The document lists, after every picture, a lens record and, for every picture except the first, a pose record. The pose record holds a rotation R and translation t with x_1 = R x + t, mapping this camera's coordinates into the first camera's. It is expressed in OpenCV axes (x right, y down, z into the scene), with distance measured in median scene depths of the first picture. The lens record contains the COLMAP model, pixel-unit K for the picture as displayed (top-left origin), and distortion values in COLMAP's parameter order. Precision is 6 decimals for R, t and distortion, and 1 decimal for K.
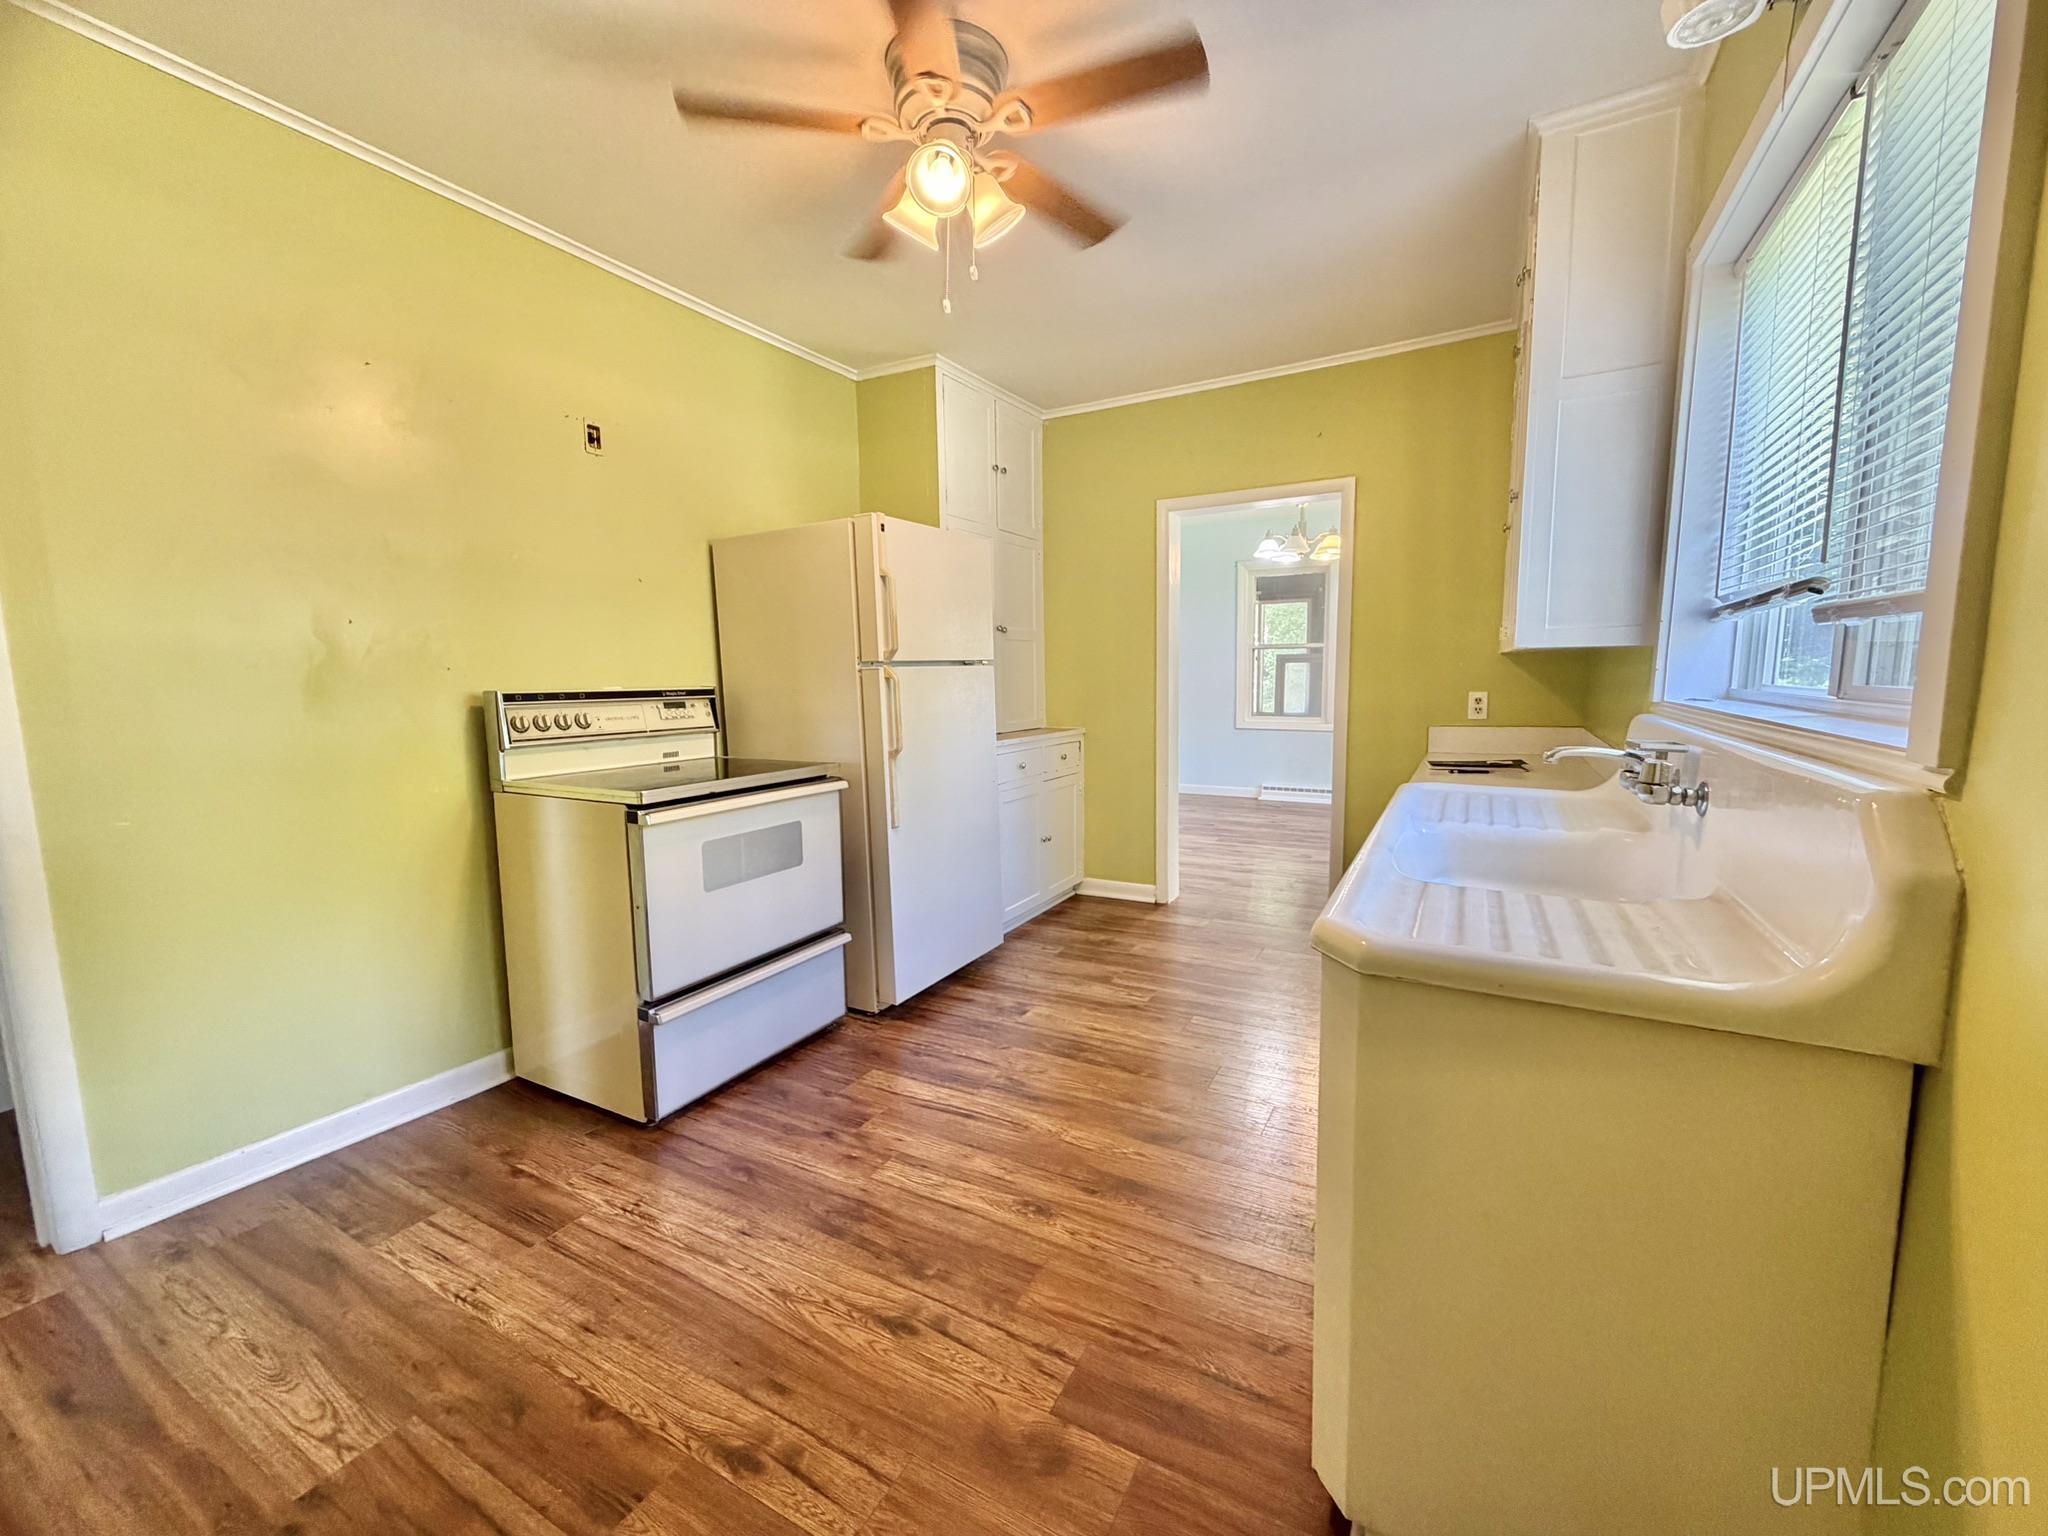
lens RADIAL K [[816.7, 0, 1019.7], [0, 816.7, 765.0], [0, 0, 1]] dist [-0.001082, -0.000024]
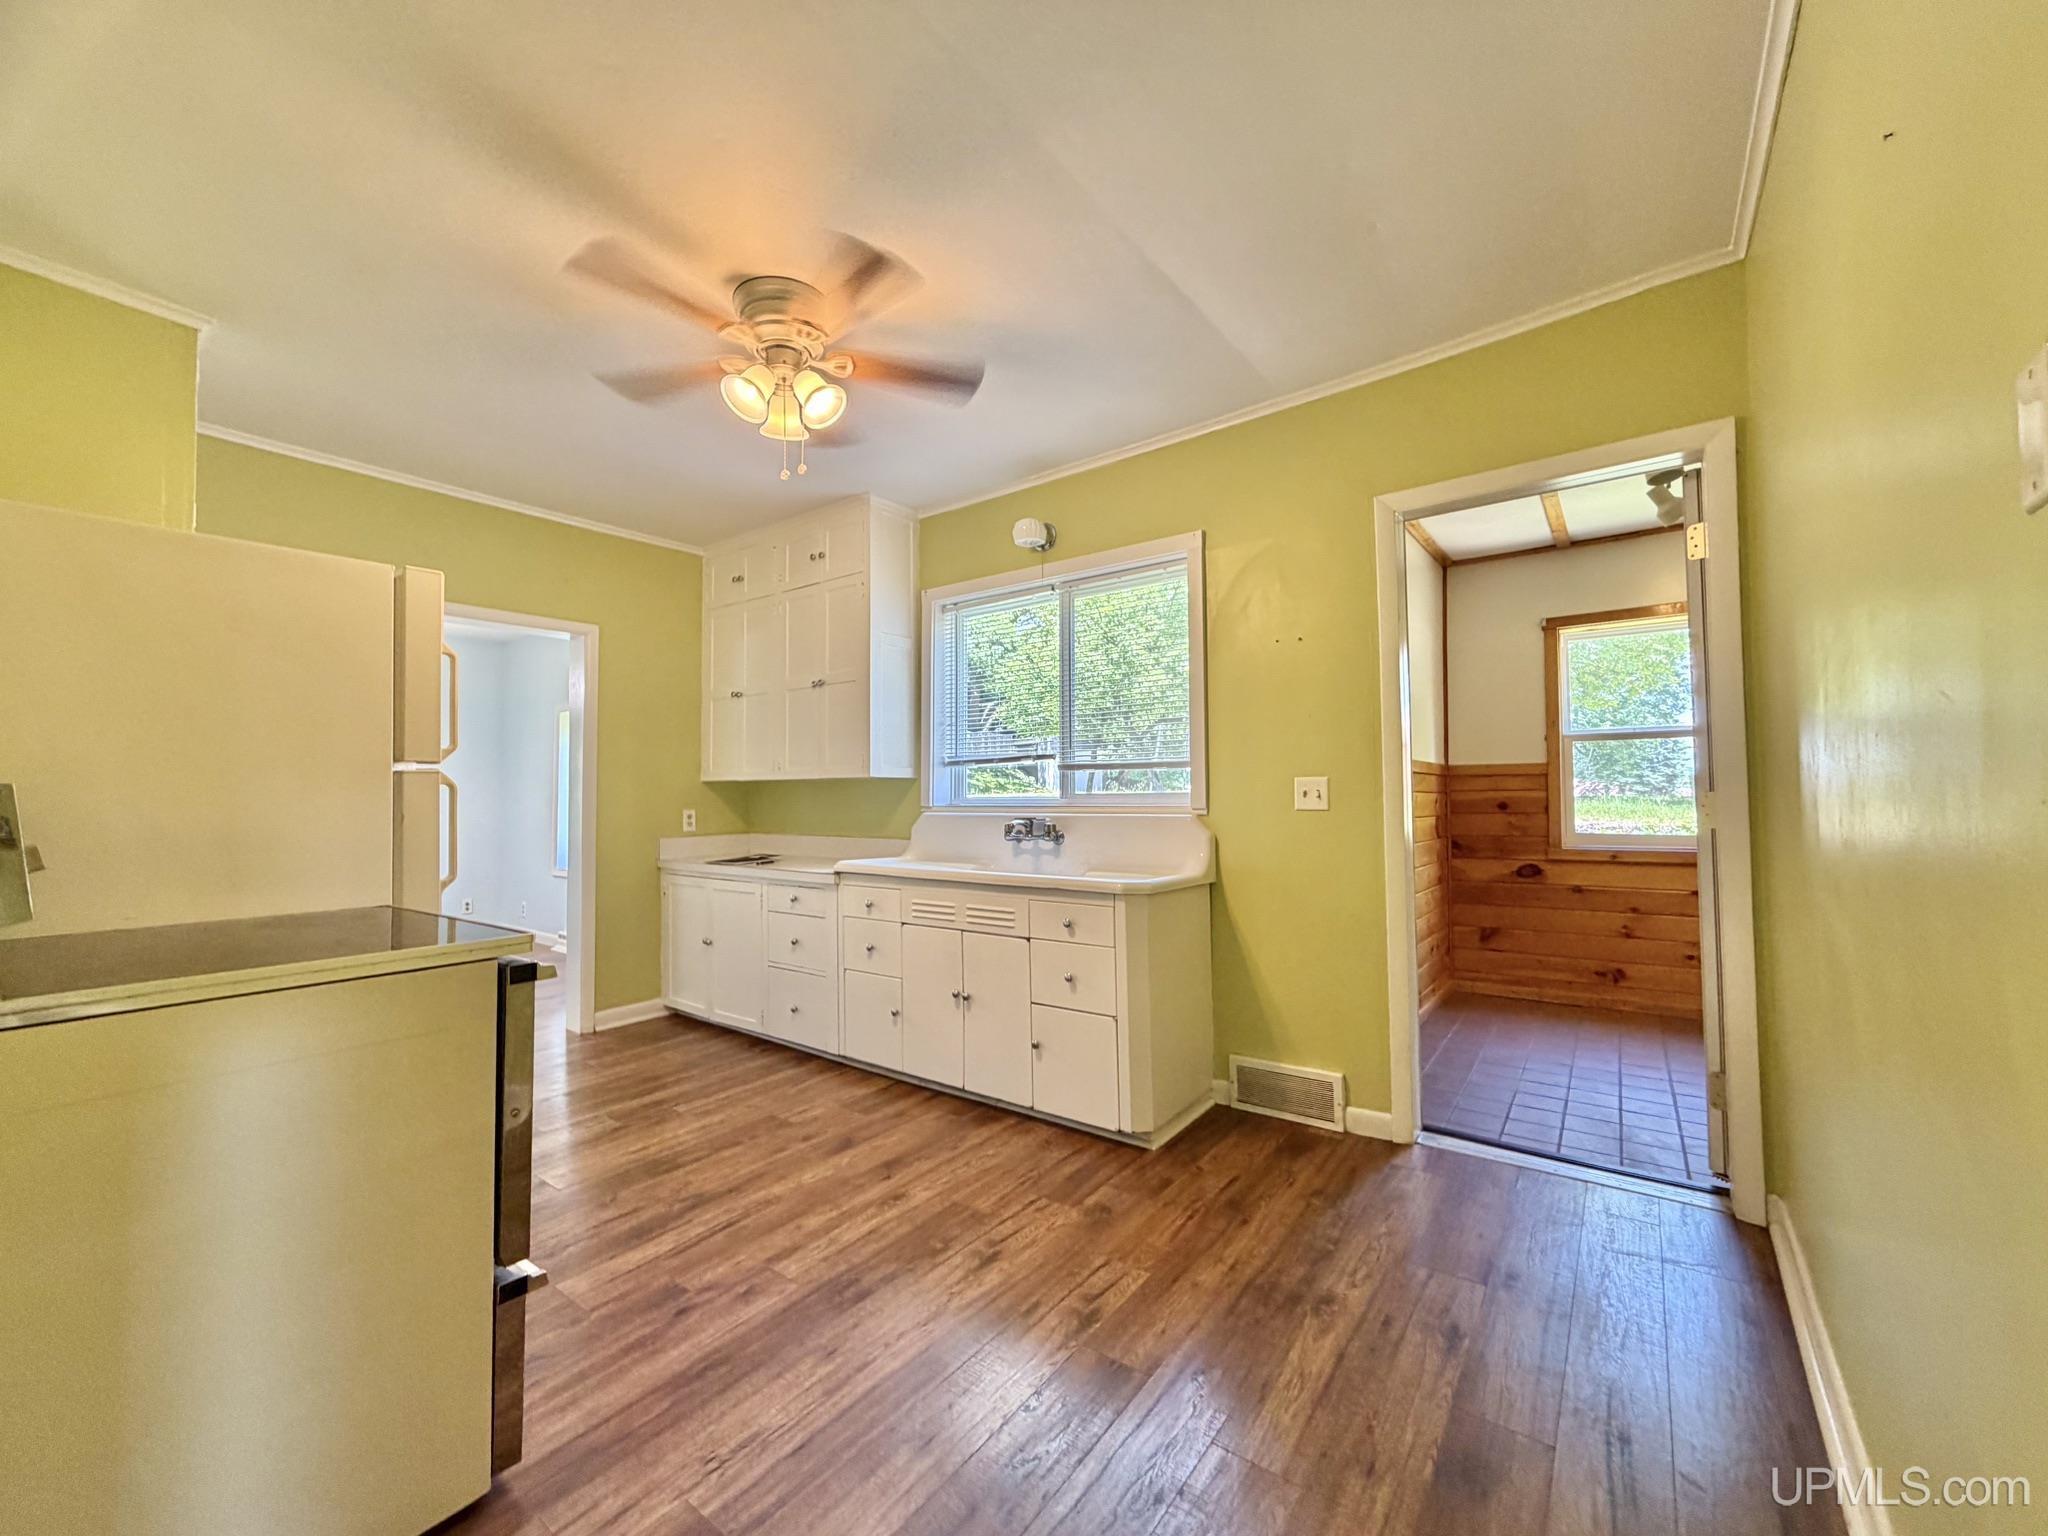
lens RADIAL K [[816.7, 0, 1020.2], [0, 816.7, 762.1], [0, 0, 1]] dist [-0.001082, -0.000024]
pose [[0.142361, 0.057008, 0.988172, -0.991395], [0.116707, 0.990409, -0.073950, -0.010646], [-0.982910, 0.125854, 0.134342, 0.437592]]
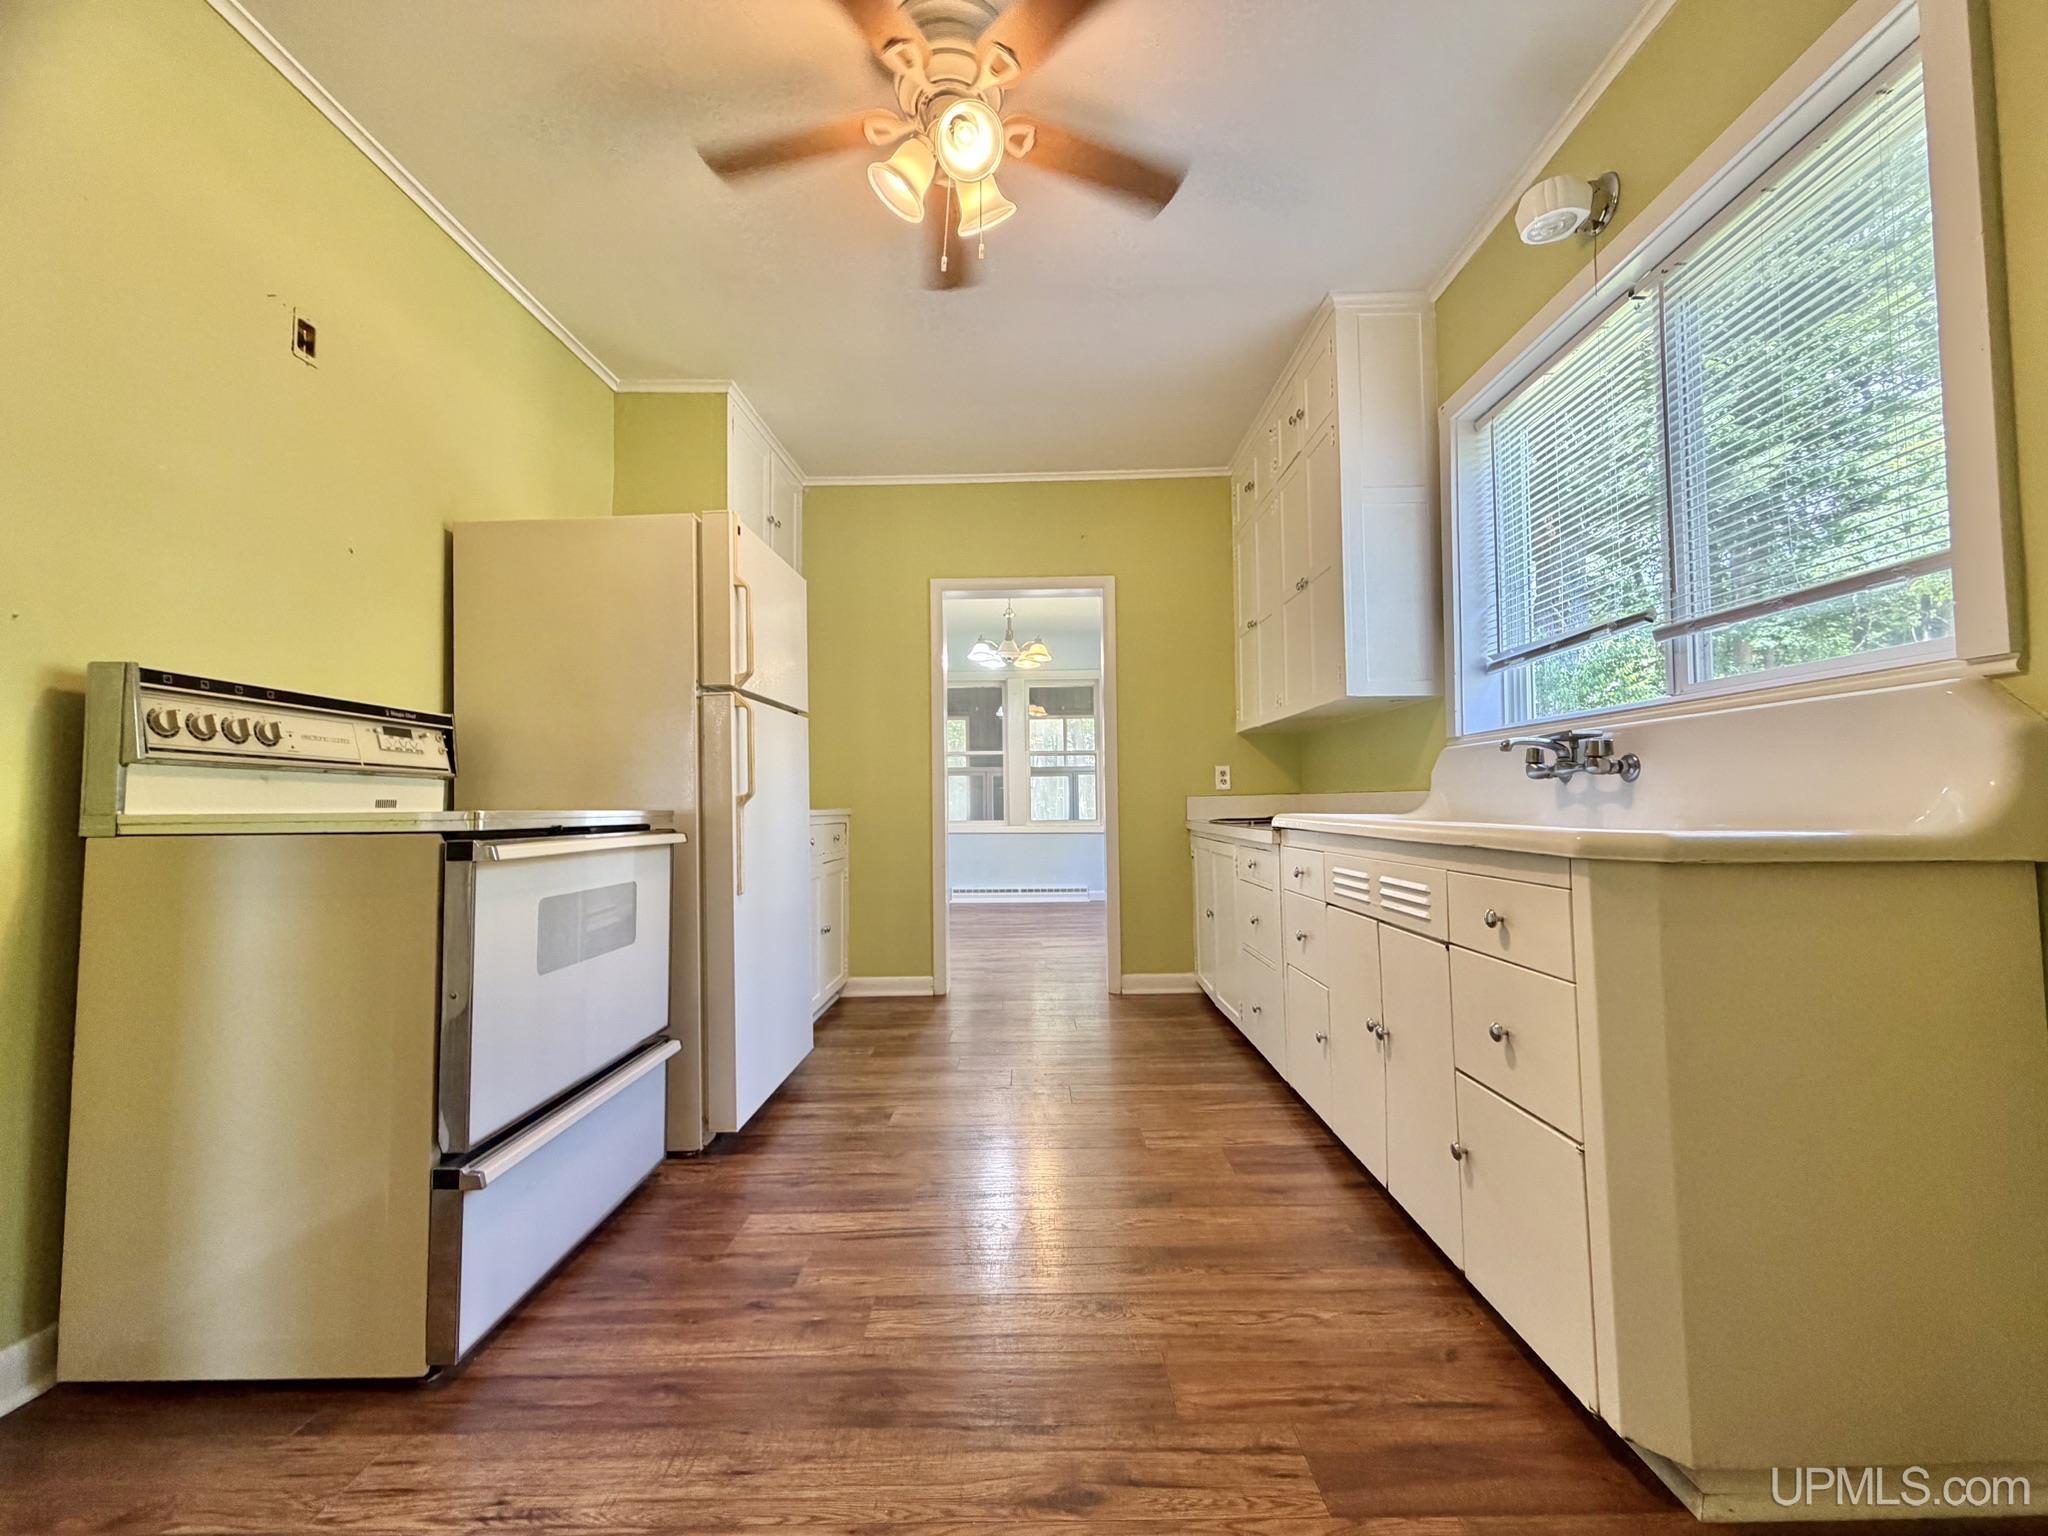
lens RADIAL K [[816.7, 0, 1020.1], [0, 816.7, 764.6], [0, 0, 1]] dist [-0.001082, -0.000024]
pose [[0.880686, 0.027688, 0.472890, -0.354026], [0.051690, 0.986712, -0.154036, 0.107554], [-0.470872, 0.160101, 0.867553, 0.199402]]
